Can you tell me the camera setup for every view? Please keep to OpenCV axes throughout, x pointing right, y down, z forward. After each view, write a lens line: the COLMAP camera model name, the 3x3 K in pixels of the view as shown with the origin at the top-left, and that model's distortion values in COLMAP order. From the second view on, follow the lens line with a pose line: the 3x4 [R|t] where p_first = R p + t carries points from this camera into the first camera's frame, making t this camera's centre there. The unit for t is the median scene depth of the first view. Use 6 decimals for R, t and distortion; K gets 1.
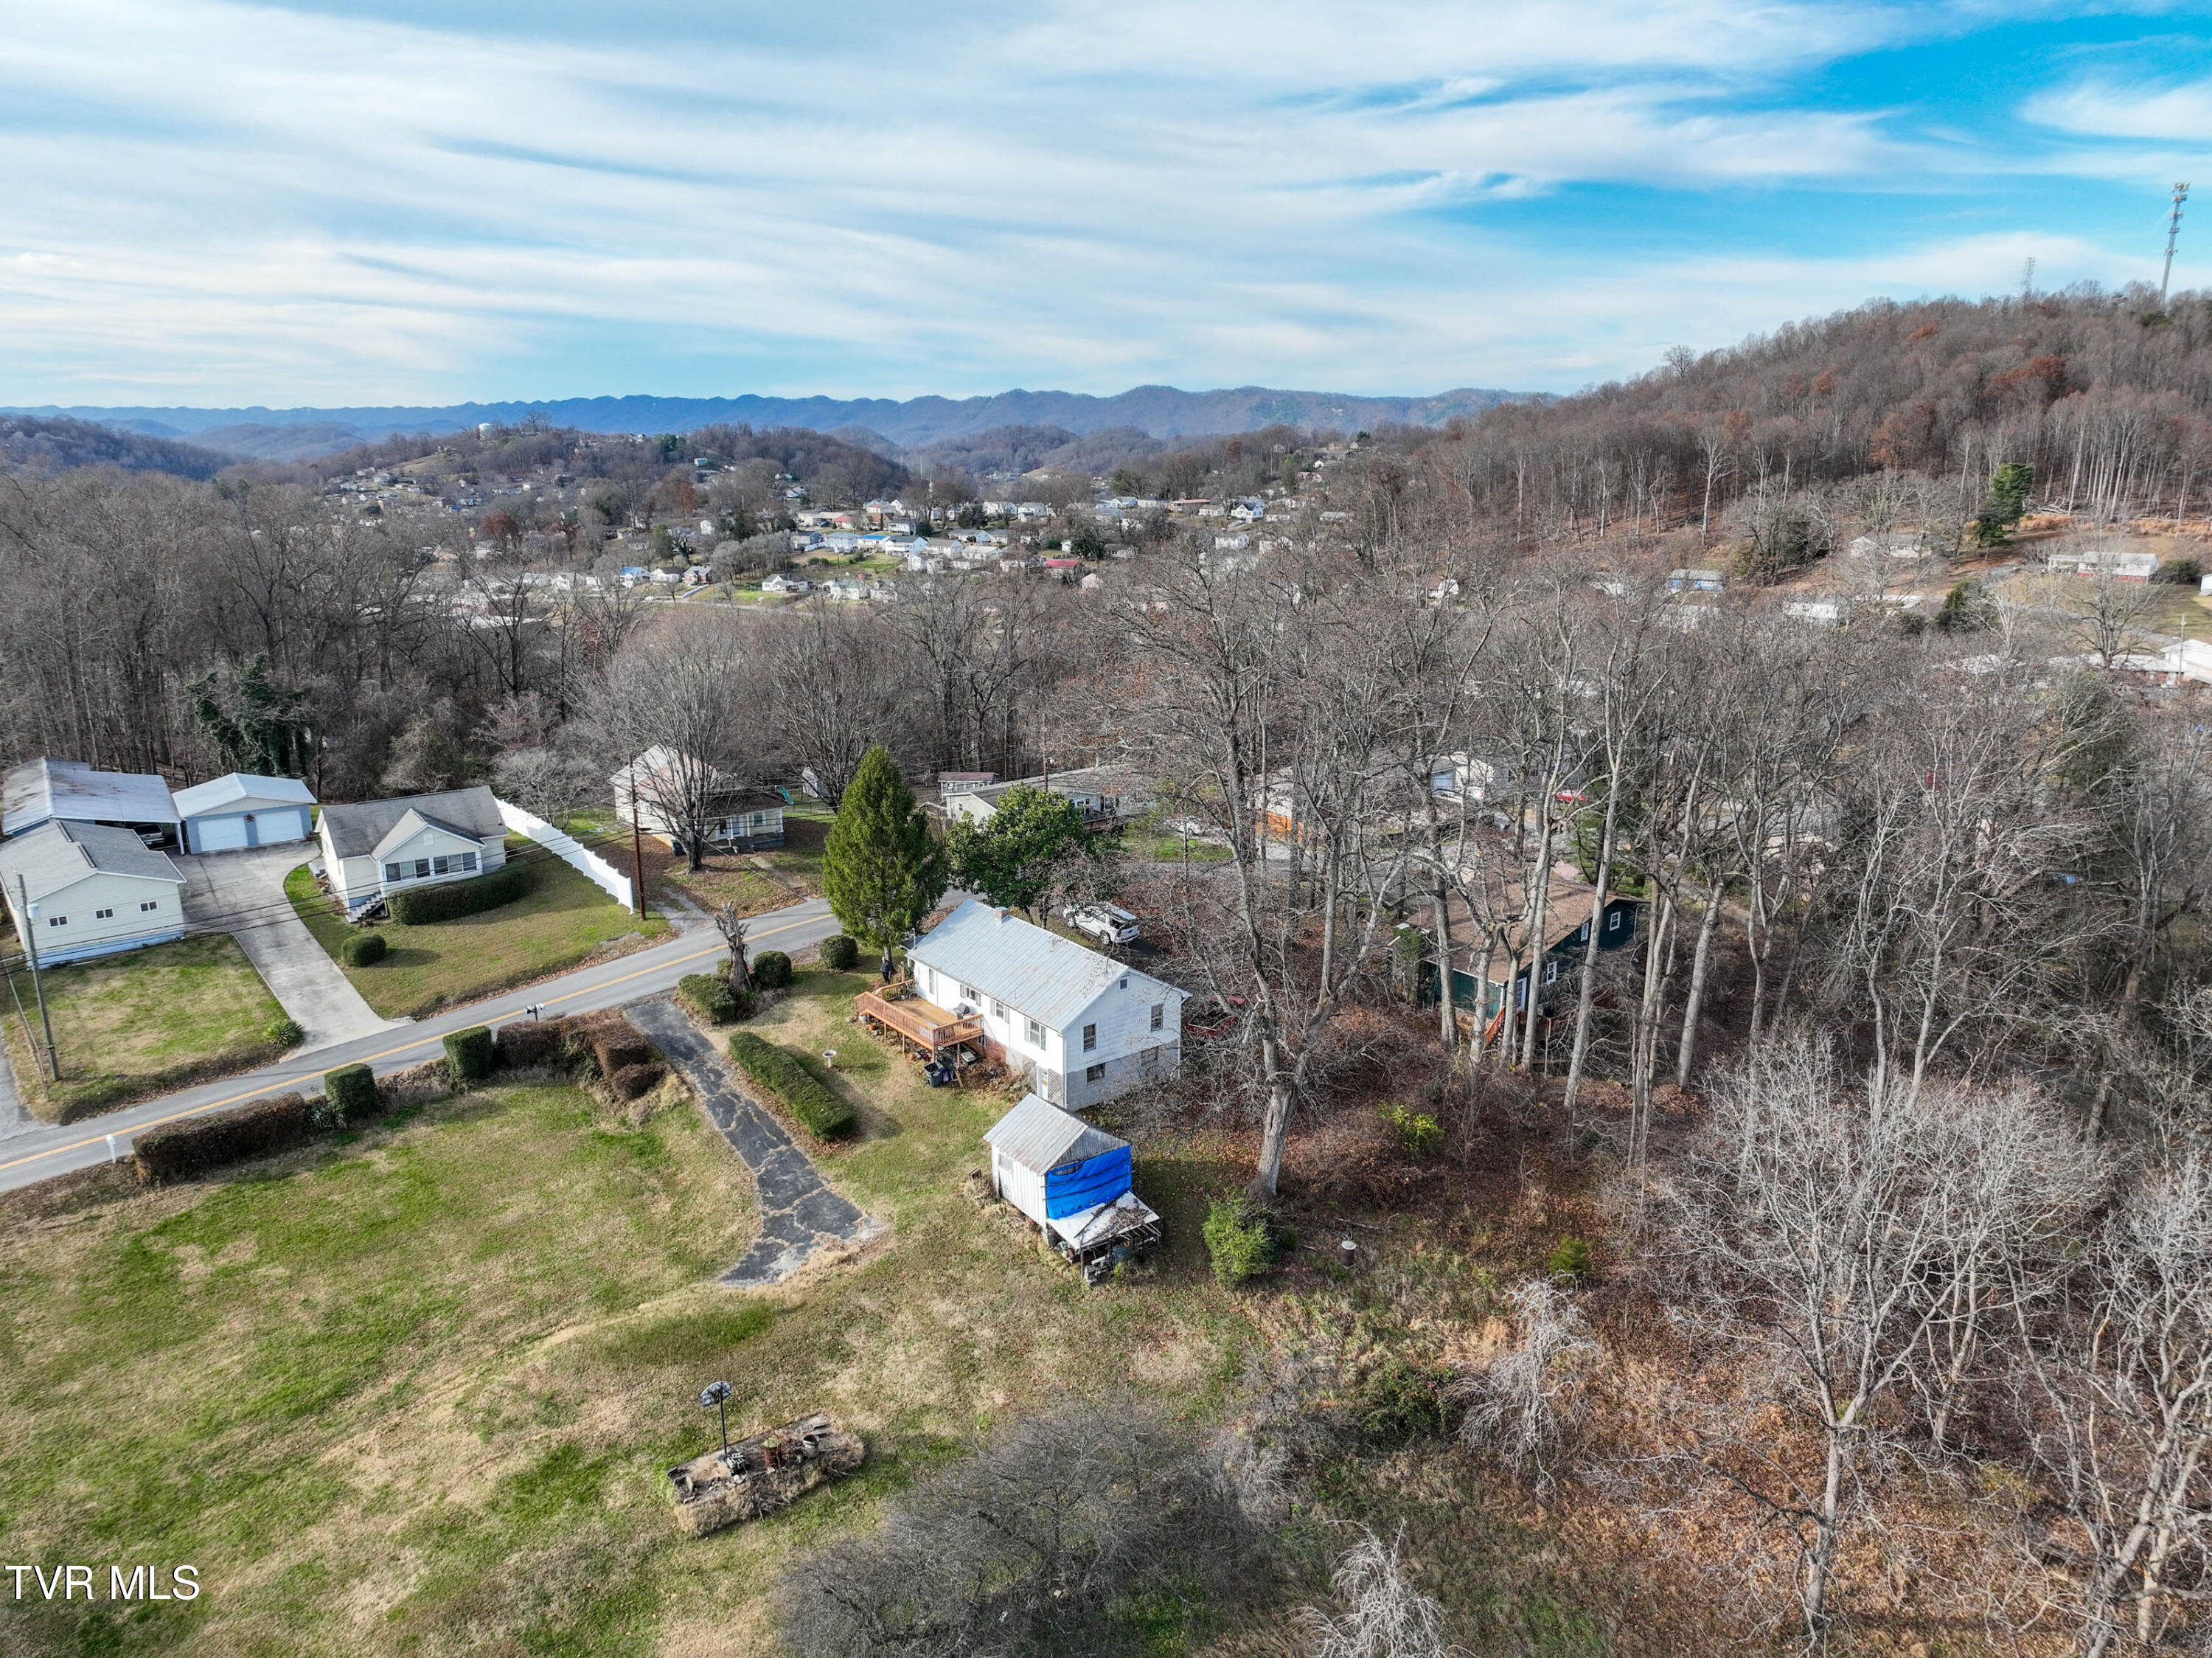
lens RADIAL K [[1552.3, 0, 1115.0], [0, 1552.3, 834.6], [0, 0, 1]] dist [-0.003030, 0.021023]
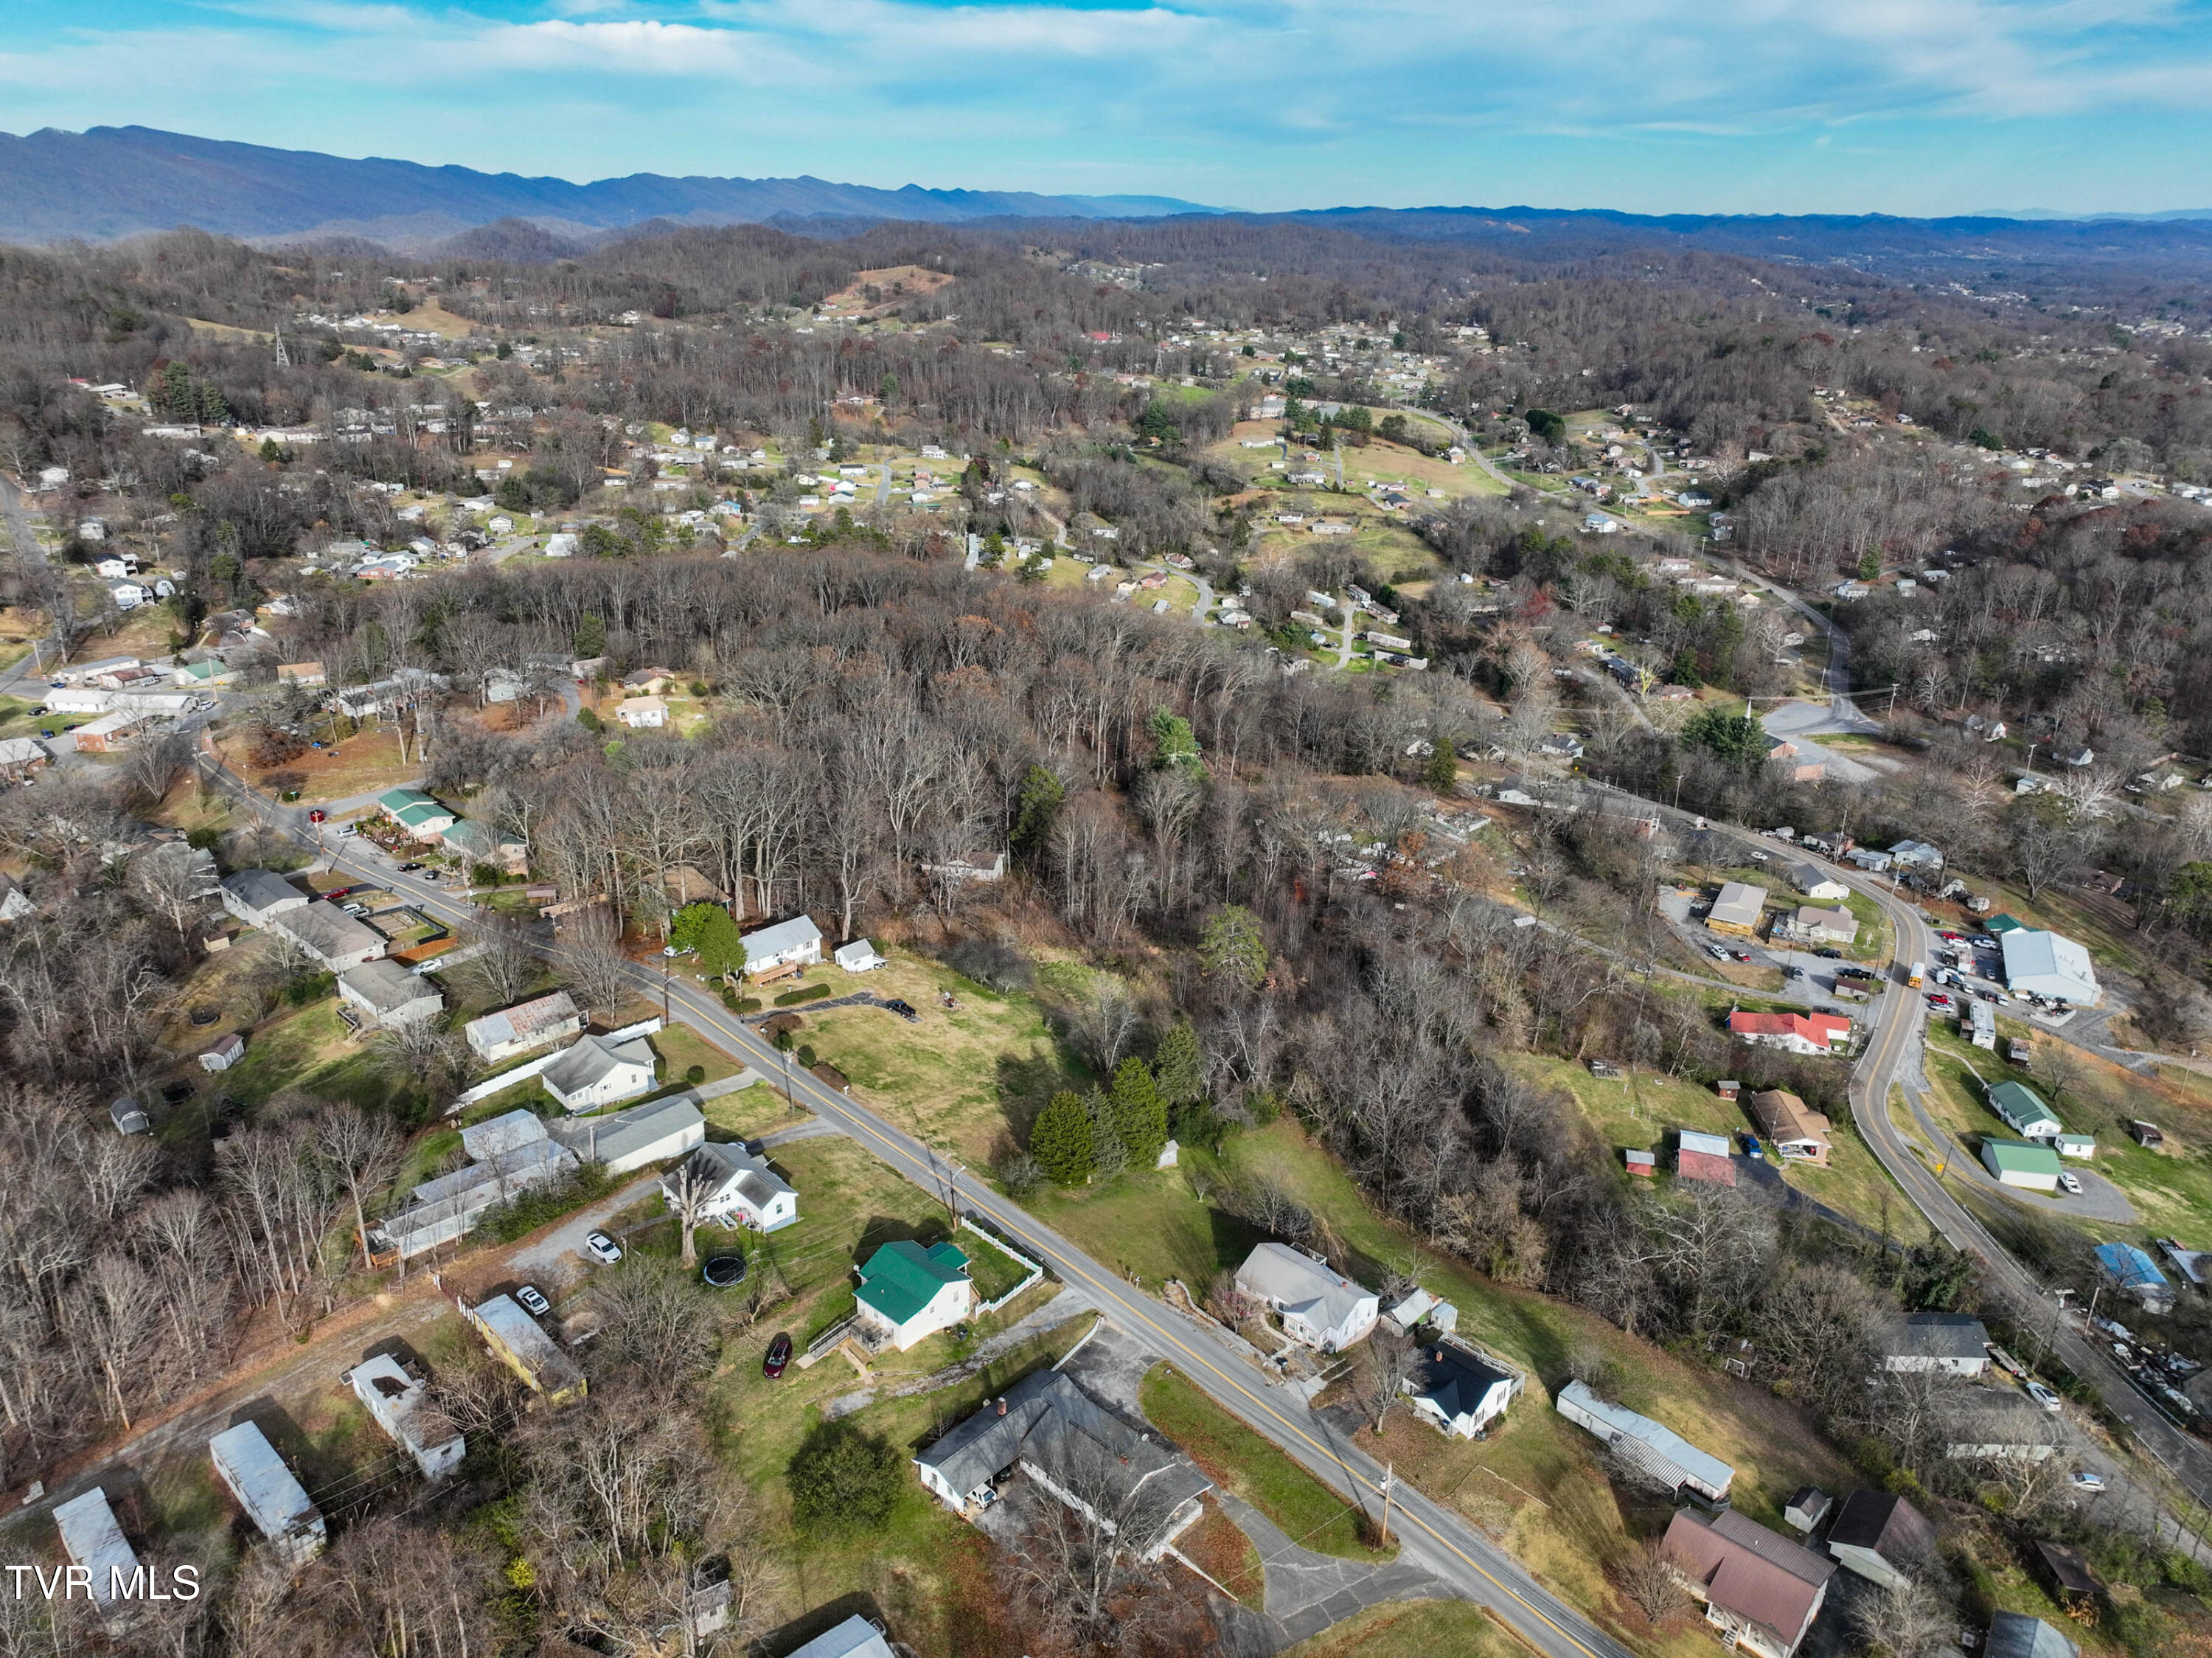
lens RADIAL K [[1552.3, 0, 1110.4], [0, 1552.3, 811.3], [0, 0, 1]] dist [-0.003030, 0.021023]
pose [[-0.139225, -0.355389, 0.924292, -2.369936], [0.239499, 0.893588, 0.379659, -0.940344], [-0.960862, 0.274225, -0.039294, 0.328614]]
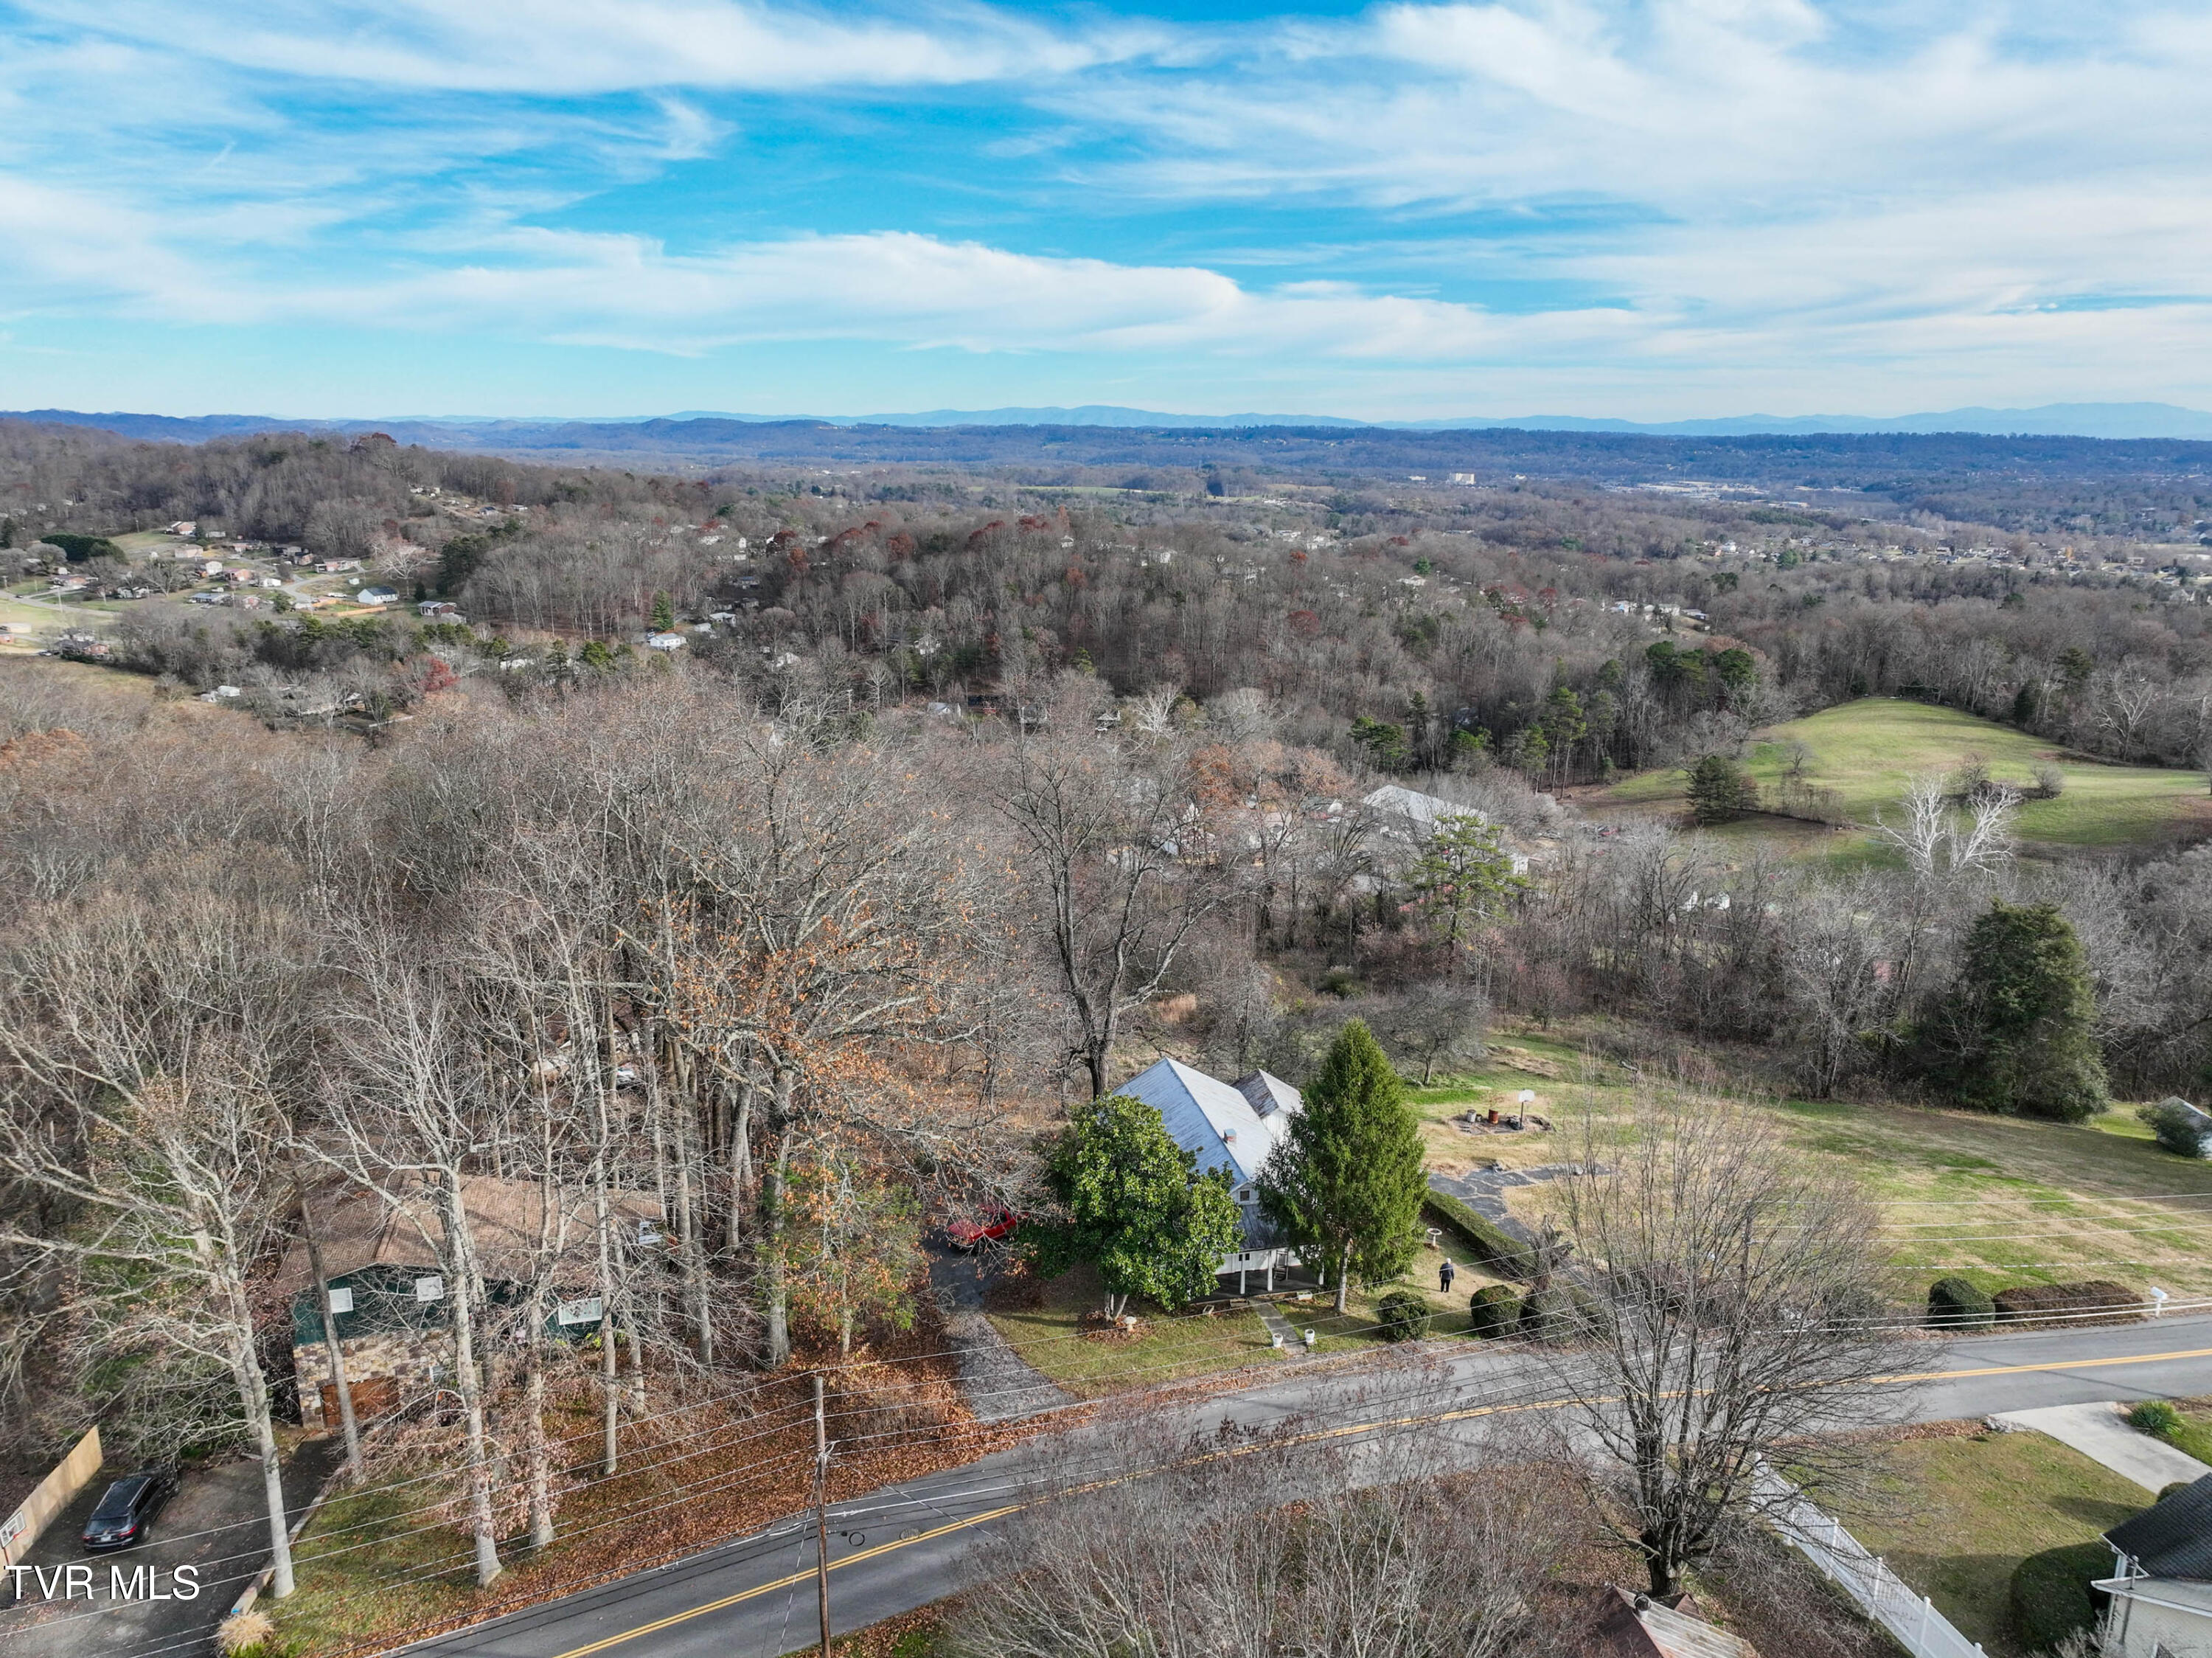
lens RADIAL K [[1552.3, 0, 1110.1], [0, 1552.3, 830.7], [0, 0, 1]] dist [-0.003030, 0.021023]
pose [[-0.903512, -0.109019, 0.414464, -0.294672], [0.104957, 0.881364, 0.460632, -0.422073], [-0.415511, 0.459687, -0.784881, 1.358910]]
